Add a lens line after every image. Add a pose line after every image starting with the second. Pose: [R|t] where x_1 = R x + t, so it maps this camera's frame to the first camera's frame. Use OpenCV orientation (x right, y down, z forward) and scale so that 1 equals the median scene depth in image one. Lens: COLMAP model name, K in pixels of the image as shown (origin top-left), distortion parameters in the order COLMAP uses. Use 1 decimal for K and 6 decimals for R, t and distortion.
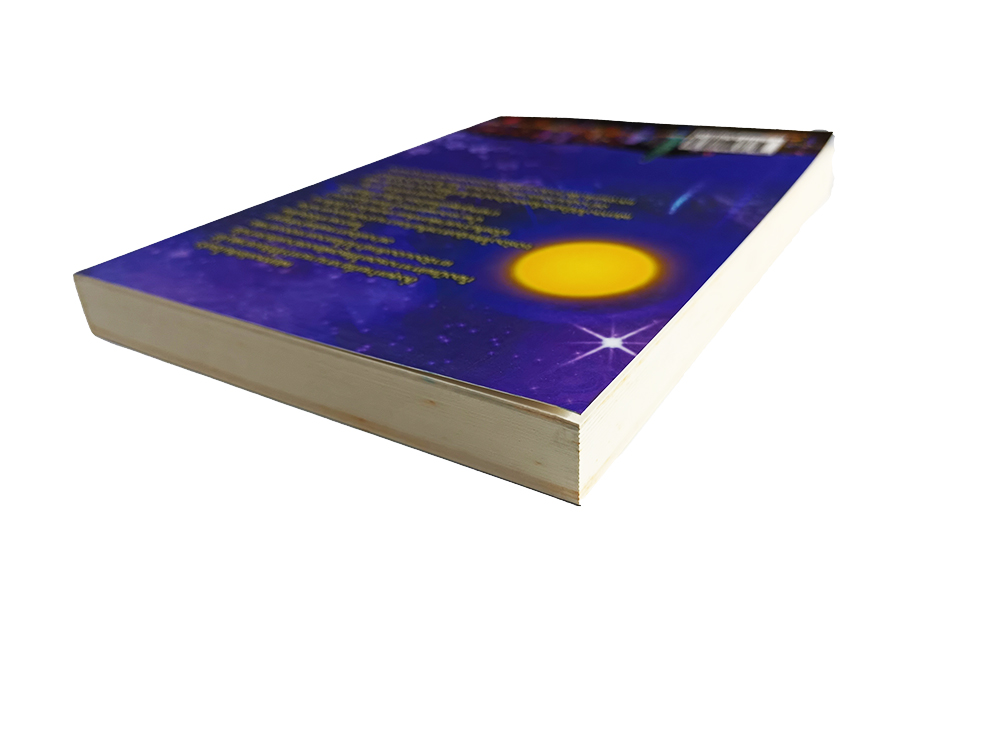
lens RADIAL K [[769.8, 0, 500.0], [0, 769.8, 375.0], [0, 0, 1]] dist [0.075645, -0.002789]
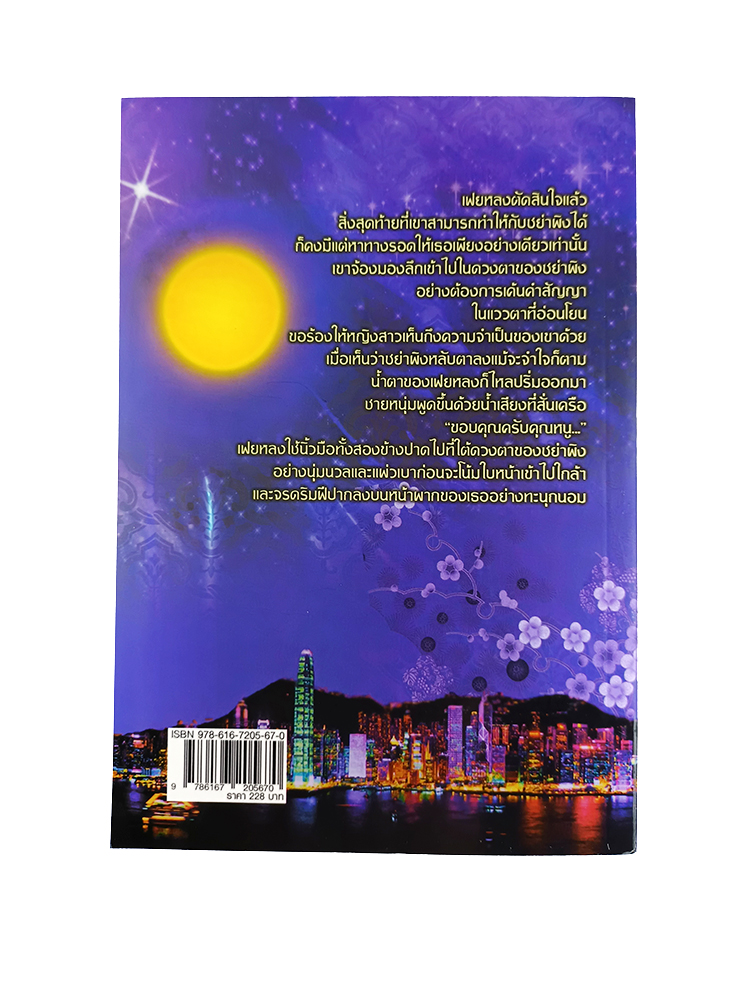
lens RADIAL K [[769.8, 0, 375.0], [0, 769.8, 500.0], [0, 0, 1]] dist [0.075645, -0.002789]
pose [[-0.853819, 0.519685, 0.030331, 0.024613], [-0.209473, -0.396327, 0.893893, -1.324739], [0.476564, 0.756870, 0.447252, 0.795518]]
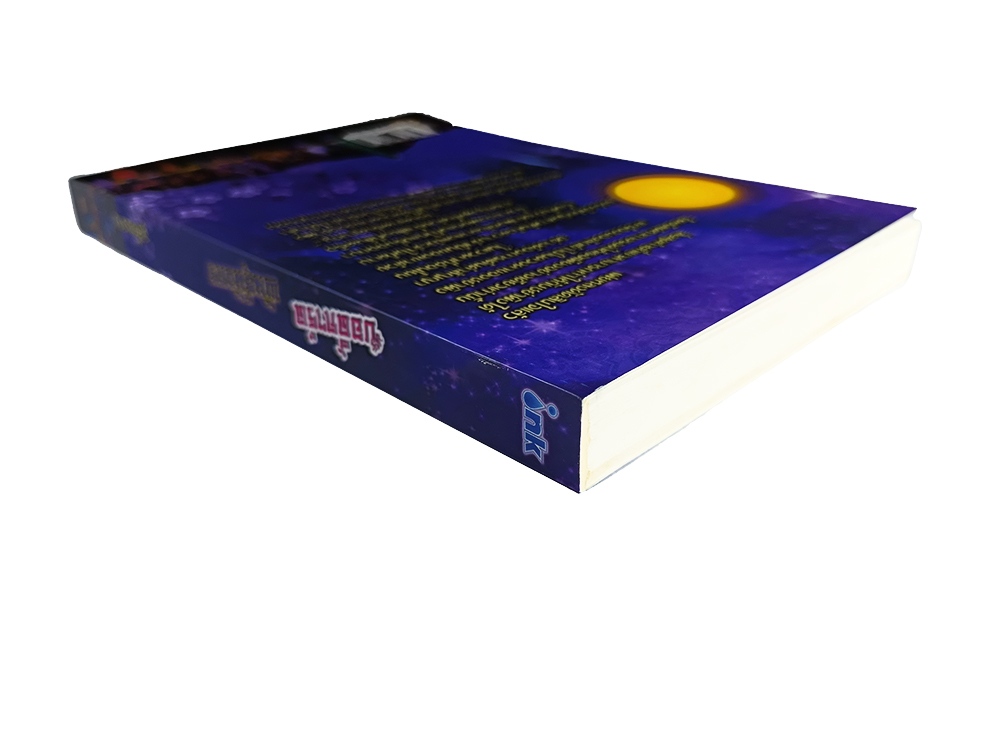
lens RADIAL K [[769.8, 0, 500.0], [0, 769.8, 375.0], [0, 0, 1]] dist [0.075645, -0.002789]
pose [[0.220014, -0.407042, 0.886516, -1.127196], [0.483135, 0.834964, 0.263468, -0.344781], [-0.847452, 0.370340, 0.380360, 0.862870]]
